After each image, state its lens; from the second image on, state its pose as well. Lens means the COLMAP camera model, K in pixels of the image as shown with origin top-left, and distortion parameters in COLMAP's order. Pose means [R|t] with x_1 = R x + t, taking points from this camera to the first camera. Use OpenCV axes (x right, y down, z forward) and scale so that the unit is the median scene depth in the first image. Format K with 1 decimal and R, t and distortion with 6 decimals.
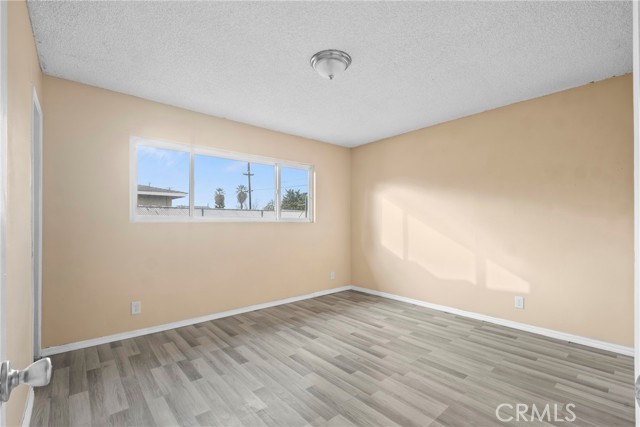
lens RADIAL K [[283.1, 0, 320.0], [0, 283.1, 213.5], [0, 0, 1]] dist [0.001553, 0.000079]
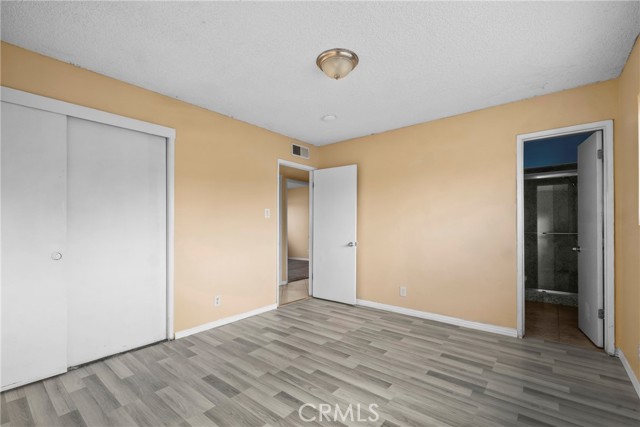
lens RADIAL K [[277.9, 0, 316.9], [0, 277.9, 225.4], [0, 0, 1]] dist [-0.000032, 0.000002]
pose [[-0.985937, -0.000281, -0.167118, 0.244543], [0.004786, 0.999541, -0.029918, 0.054553], [0.167049, -0.030297, -0.985483, 1.761410]]
